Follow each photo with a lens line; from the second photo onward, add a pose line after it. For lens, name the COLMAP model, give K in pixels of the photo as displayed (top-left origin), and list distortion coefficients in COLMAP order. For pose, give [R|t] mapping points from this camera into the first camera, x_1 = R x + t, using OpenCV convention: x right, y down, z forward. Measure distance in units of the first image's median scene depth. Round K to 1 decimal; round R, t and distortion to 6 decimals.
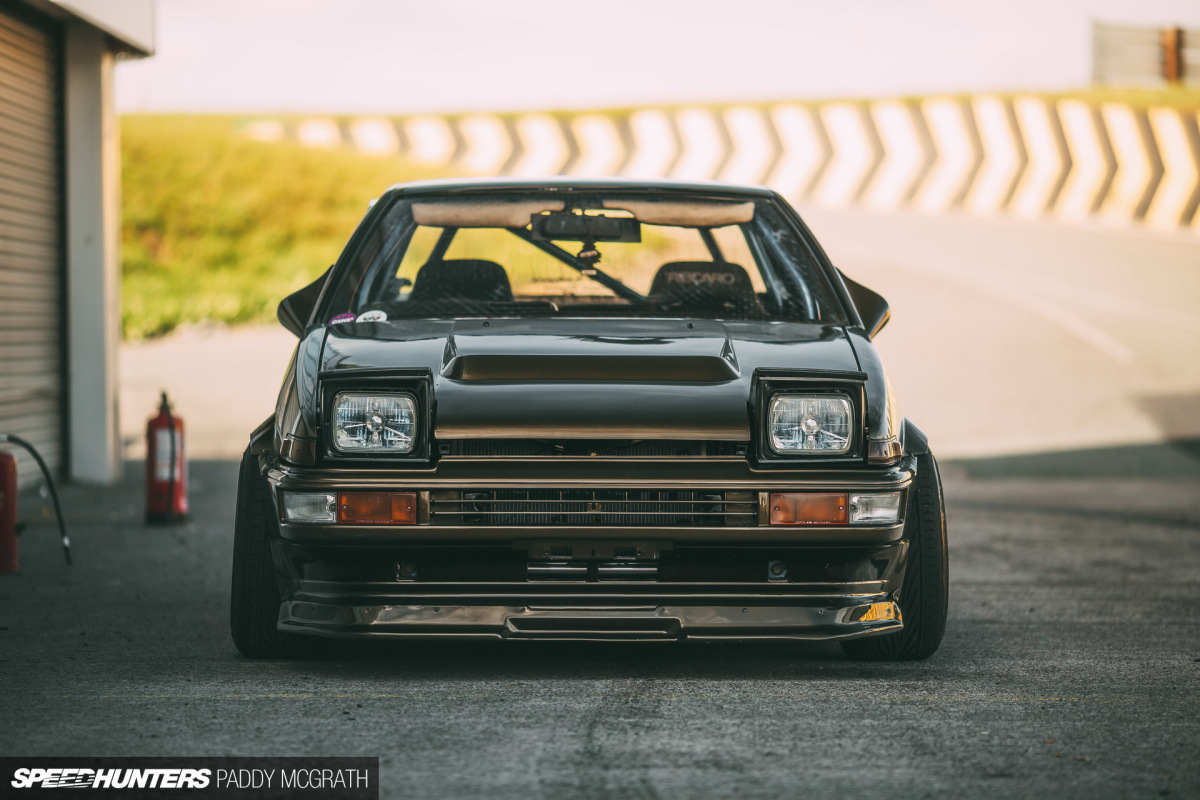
lens RADIAL K [[4911.2, 0, 605.6], [0, 4911.2, 399.8], [0, 0, 1]] dist [0.067181, 0.000000]
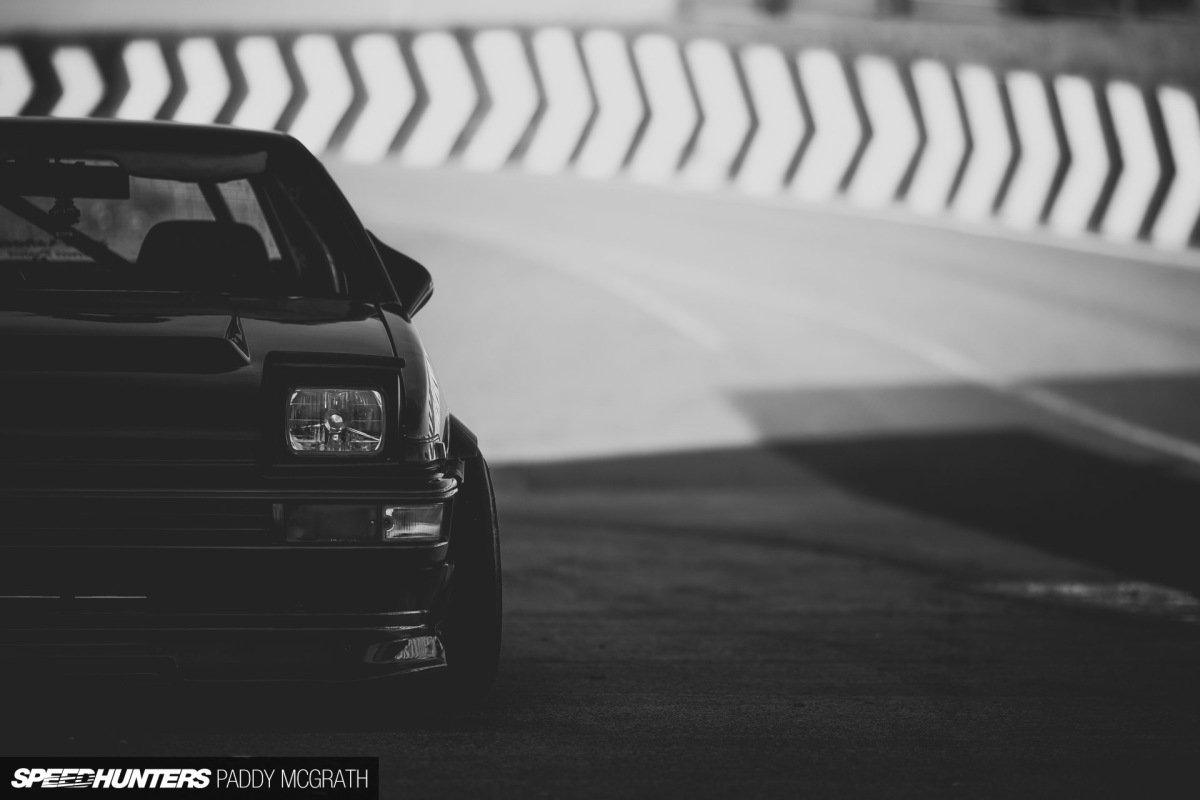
lens RADIAL K [[4911.2, 0, 602.8], [0, 4911.2, 399.6], [0, 0, 1]] dist [0.067181, 0.000000]
pose [[0.995871, 0.005022, 0.090643, 0.011515], [-0.005039, 0.999987, -0.000034, 0.001185], [-0.090642, -0.000423, 0.995883, 0.173696]]
